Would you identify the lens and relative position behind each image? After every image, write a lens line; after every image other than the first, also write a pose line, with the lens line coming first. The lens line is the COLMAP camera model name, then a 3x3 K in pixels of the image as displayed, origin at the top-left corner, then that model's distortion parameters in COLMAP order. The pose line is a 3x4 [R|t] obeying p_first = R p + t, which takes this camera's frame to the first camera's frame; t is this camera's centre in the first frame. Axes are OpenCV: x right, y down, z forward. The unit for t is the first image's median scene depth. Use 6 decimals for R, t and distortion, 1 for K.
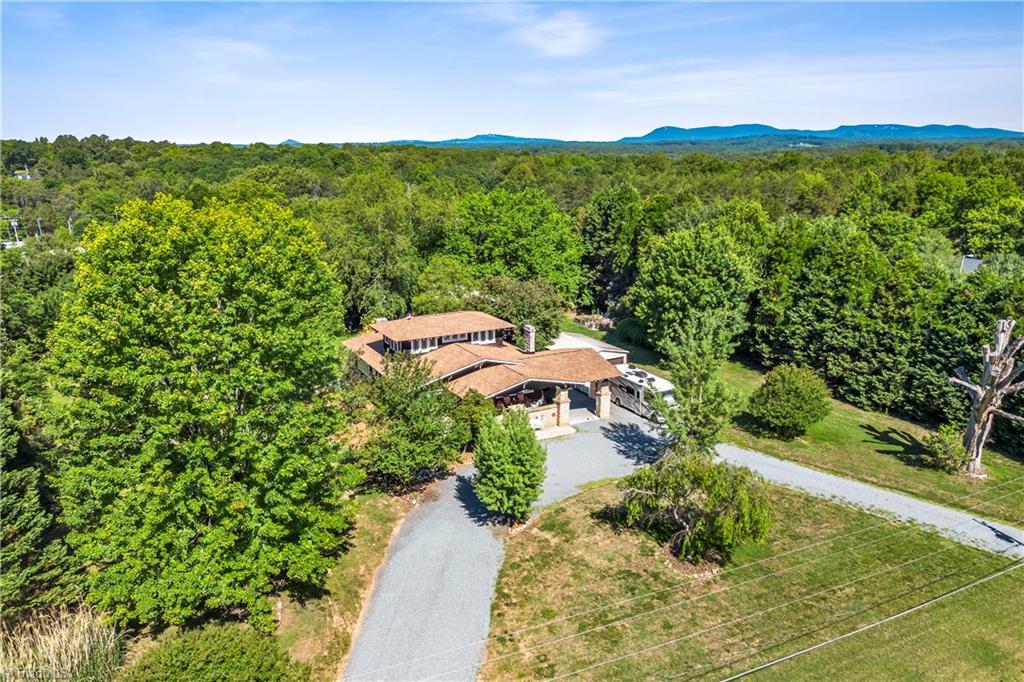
lens RADIAL K [[722.6, 0, 512.0], [0, 722.6, 341.0], [0, 0, 1]] dist [0.064667, -0.000973]
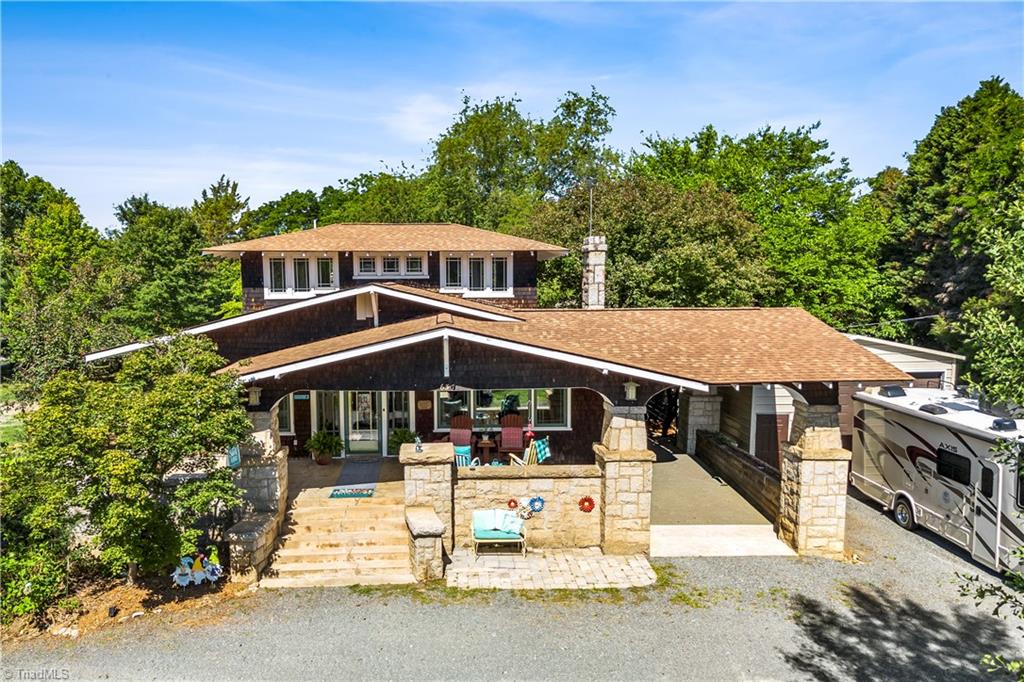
lens RADIAL K [[722.6, 0, 512.0], [0, 722.6, 341.0], [0, 0, 1]] dist [0.064667, -0.000973]
pose [[0.897491, 0.025193, -0.440312, 0.137577], [-0.109827, 0.979683, -0.167807, 0.085051], [0.427139, 0.198964, 0.882024, 0.696898]]
